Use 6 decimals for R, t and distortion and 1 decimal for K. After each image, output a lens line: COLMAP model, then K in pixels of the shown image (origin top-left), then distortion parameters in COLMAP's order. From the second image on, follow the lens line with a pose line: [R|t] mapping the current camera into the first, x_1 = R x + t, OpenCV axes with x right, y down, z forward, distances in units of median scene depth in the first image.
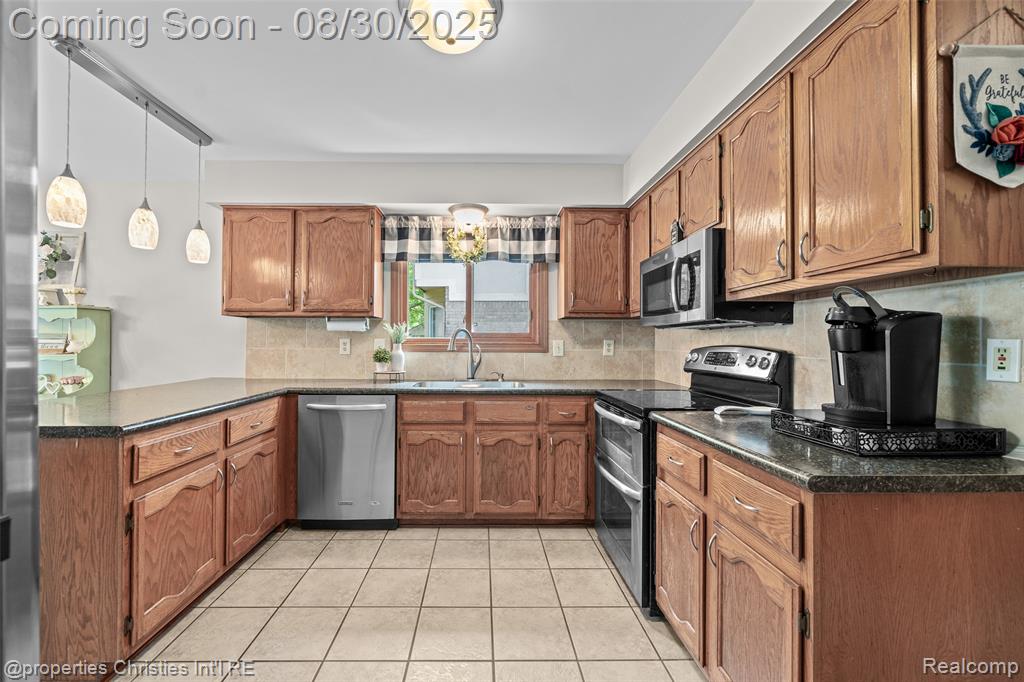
lens RADIAL K [[400.6, 0, 492.0], [0, 400.6, 338.5], [0, 0, 1]] dist [0.001862, -0.000047]
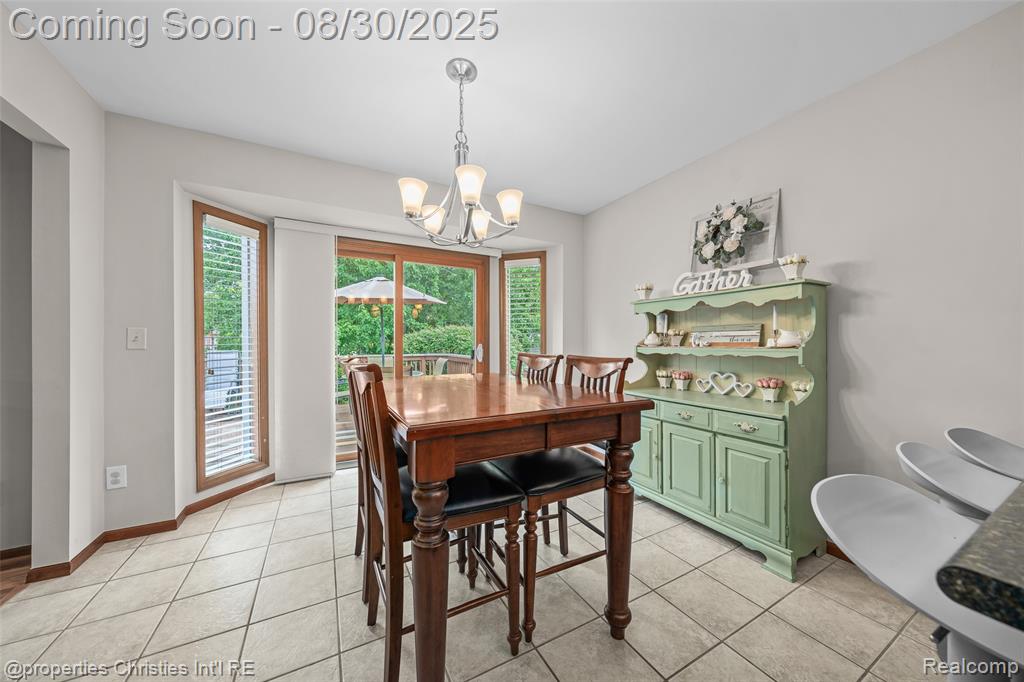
lens RADIAL K [[358.8, 0, 514.5], [0, 358.8, 341.3], [0, 0, 1]] dist [0.002051, -0.000291]
pose [[0.470688, -0.008661, -0.882257, -0.678244], [0.008950, 0.999947, -0.005042, 0.023930], [0.882254, -0.005523, 0.470741, 0.242862]]
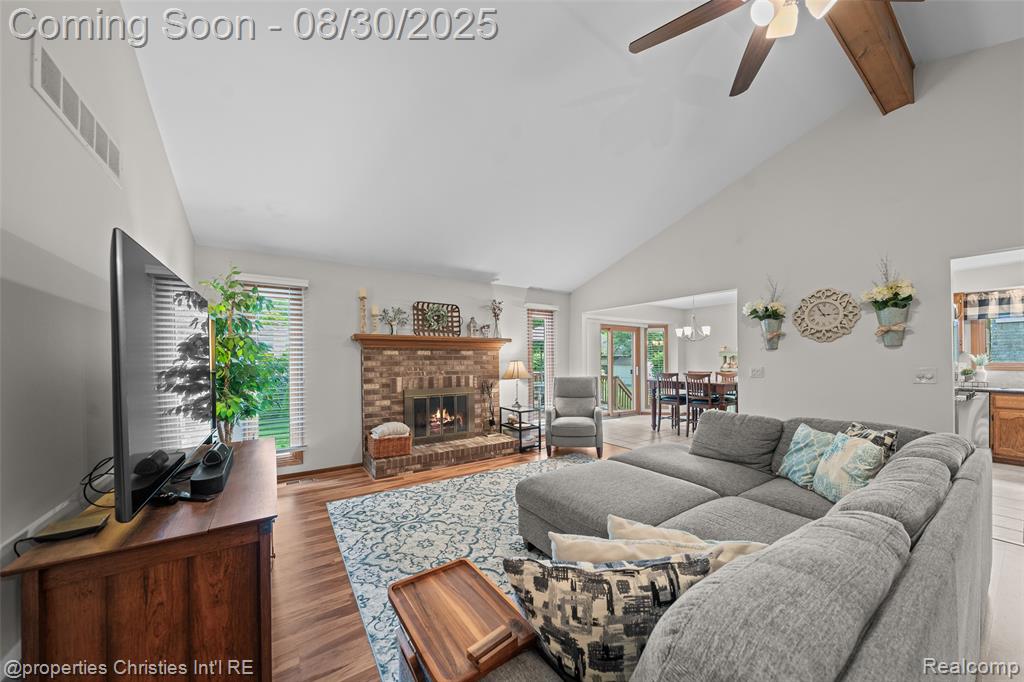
lens RADIAL K [[358.8, 0, 518.6], [0, 358.8, 346.4], [0, 0, 1]] dist [0.002051, -0.000291]
pose [[0.562015, -0.039821, -0.826168, -0.070994], [0.013681, 0.999151, -0.038853, -0.036537], [0.827014, 0.010533, 0.562082, -1.589813]]
